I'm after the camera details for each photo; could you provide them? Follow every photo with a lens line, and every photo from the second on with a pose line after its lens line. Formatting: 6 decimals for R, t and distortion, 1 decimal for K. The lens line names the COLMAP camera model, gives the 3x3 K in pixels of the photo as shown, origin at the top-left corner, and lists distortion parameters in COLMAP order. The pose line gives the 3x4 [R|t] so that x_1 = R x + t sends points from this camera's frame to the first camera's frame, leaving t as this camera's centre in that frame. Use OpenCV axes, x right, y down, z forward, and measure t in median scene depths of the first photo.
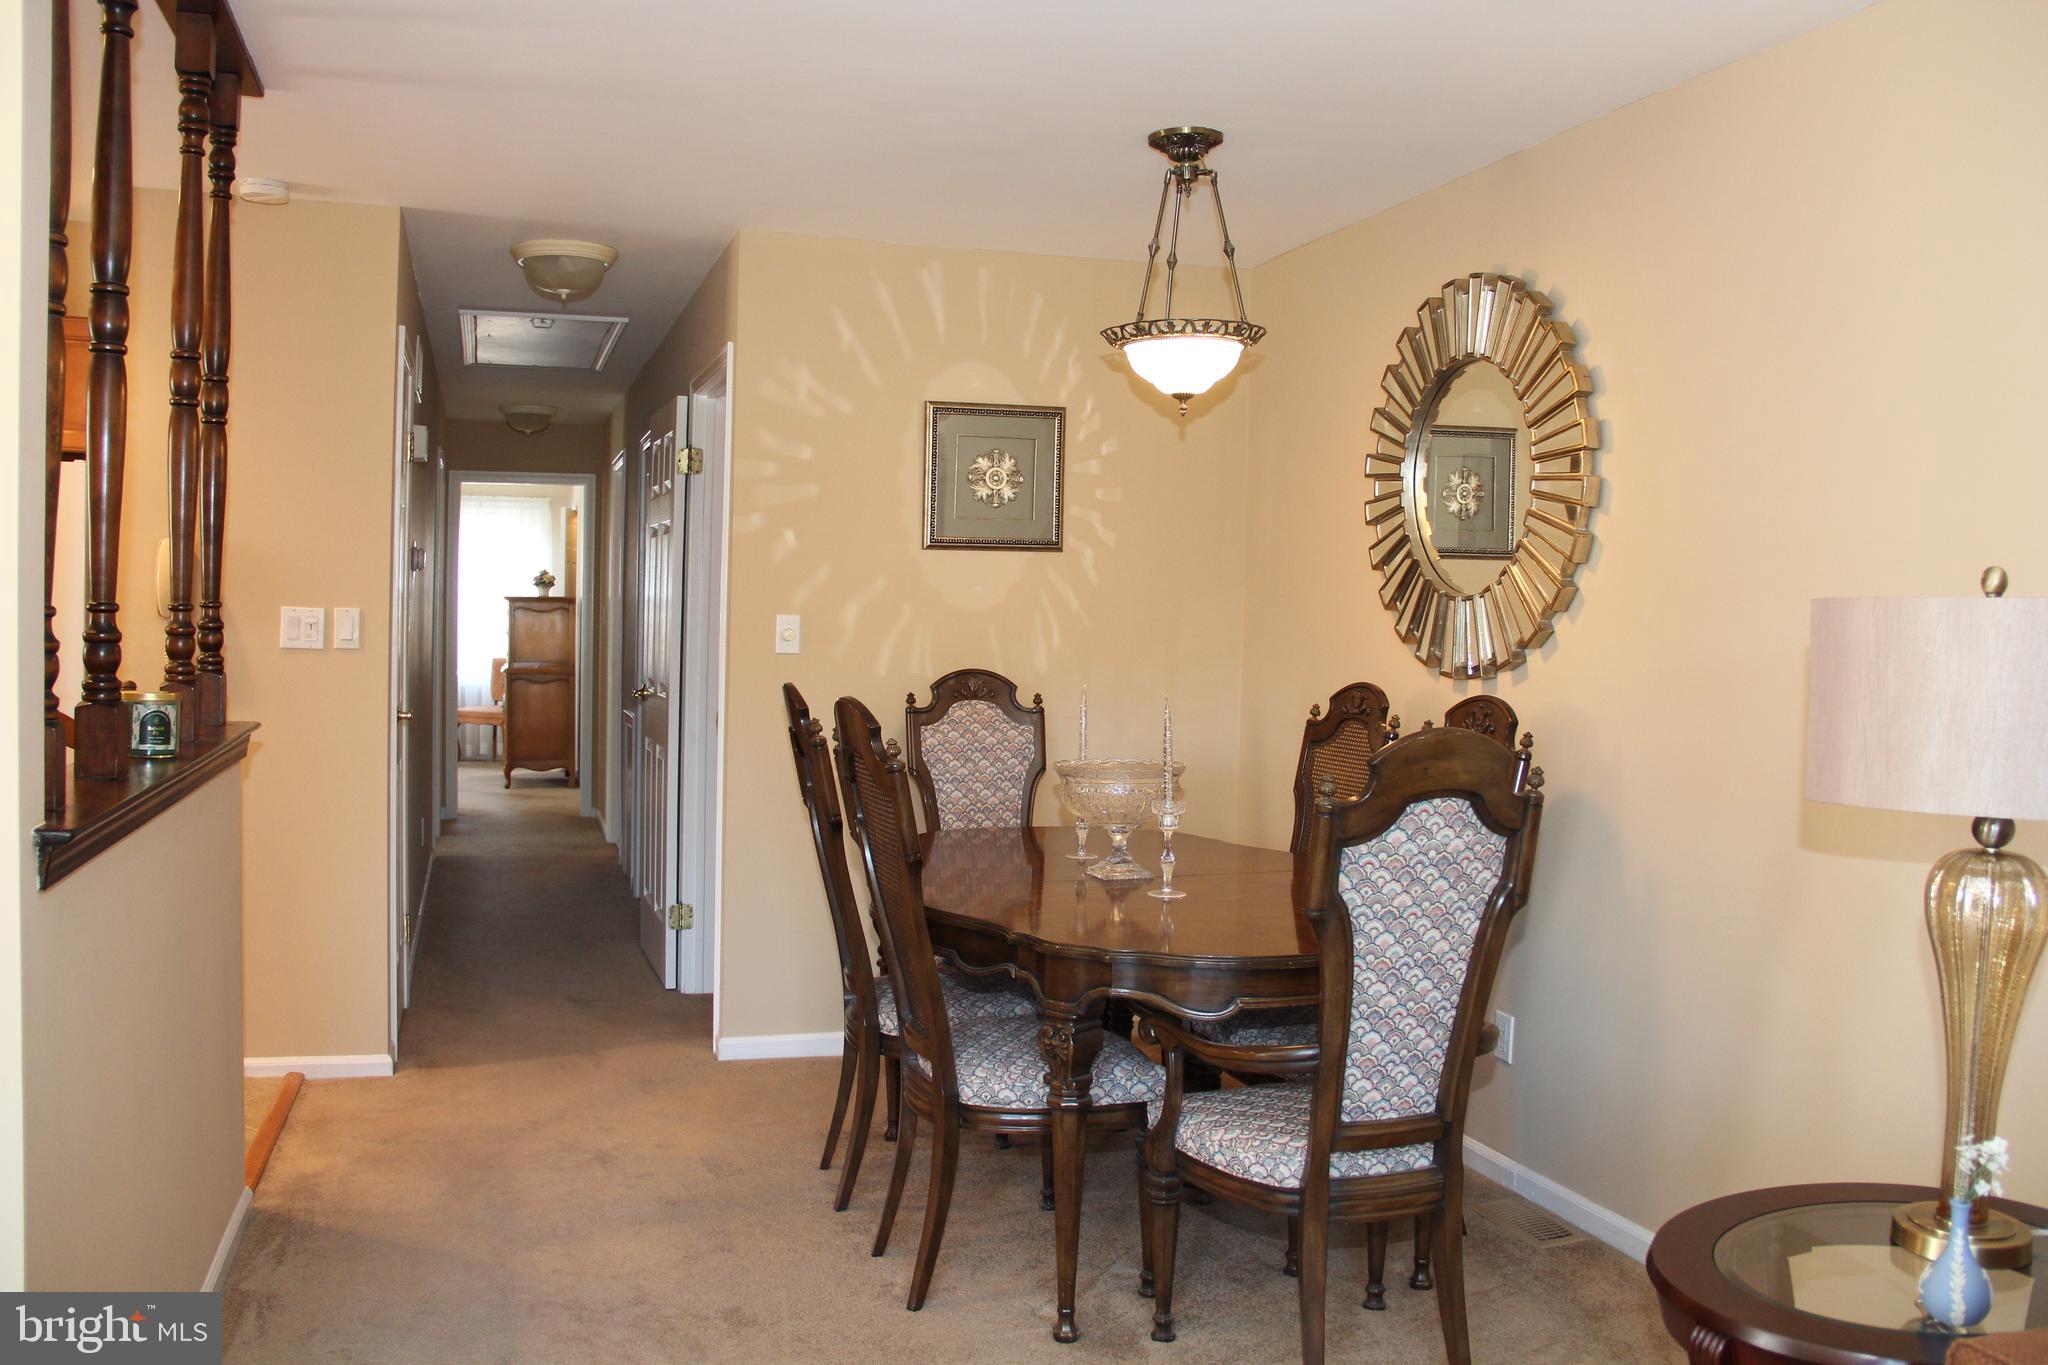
lens RADIAL K [[1709.8, 0, 1024.0], [0, 1709.8, 682.5], [0, 0, 1]] dist [-0.164856, 0.137589]
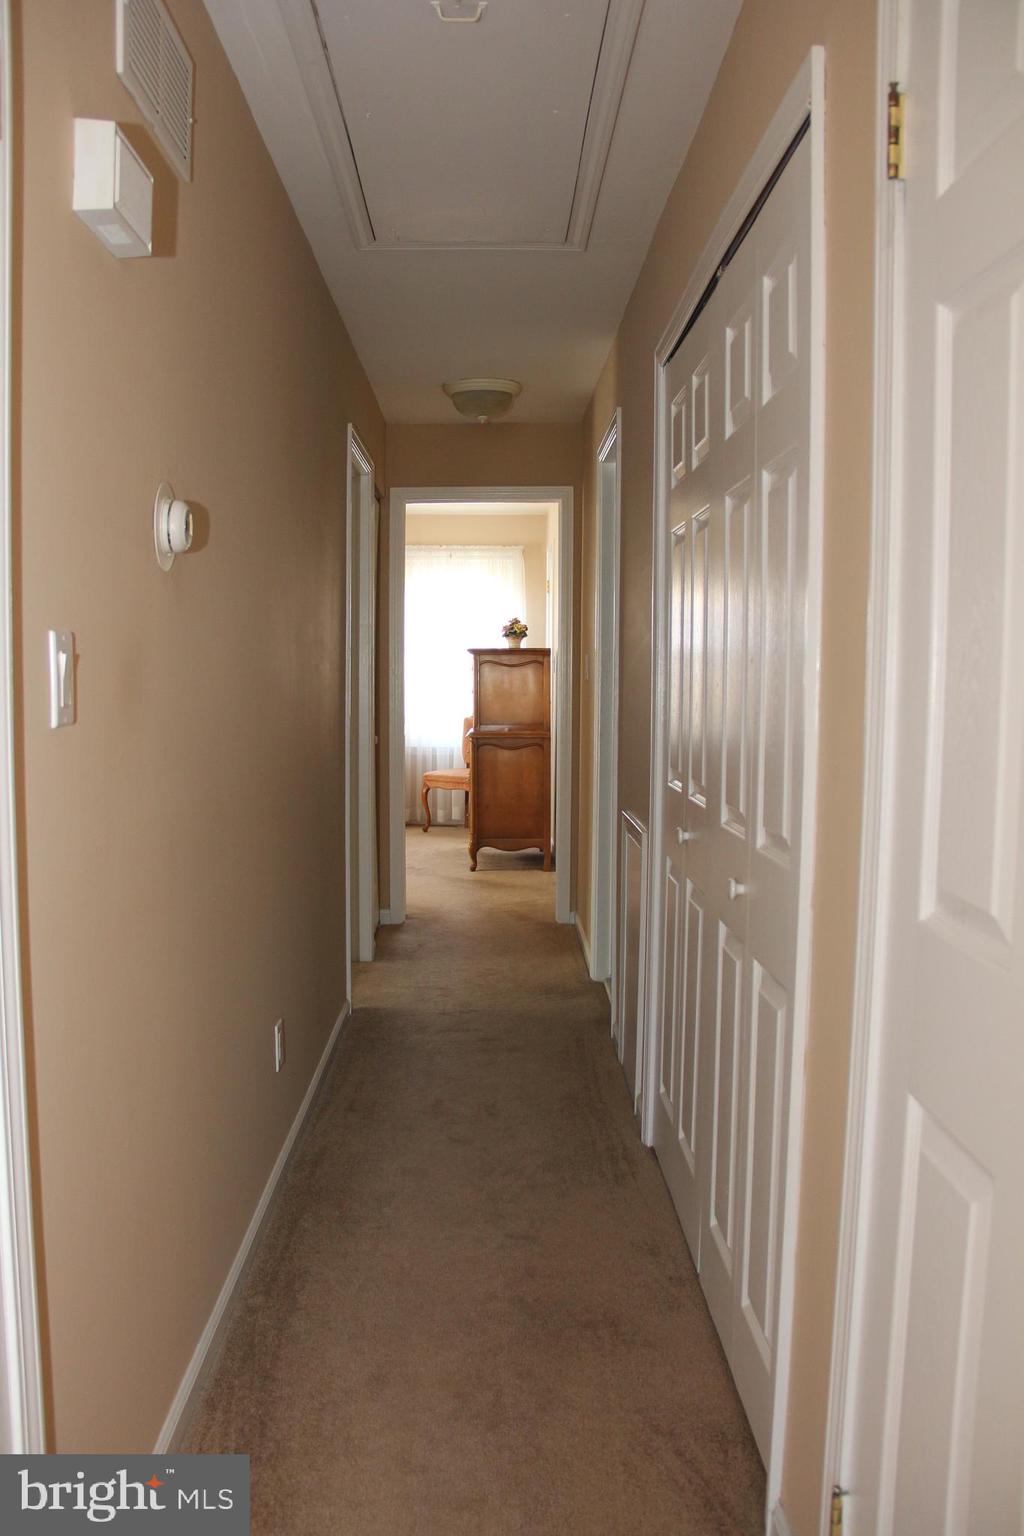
lens RADIAL K [[1282.3, 0, 512.0], [0, 1282.3, 768.0], [0, 0, 1]] dist [-0.164856, 0.137589]
pose [[0.957297, 0.005887, -0.289047, -0.097728], [0.003777, 0.999453, 0.032866, -0.011618], [0.289083, -0.032554, 0.956750, 0.377664]]
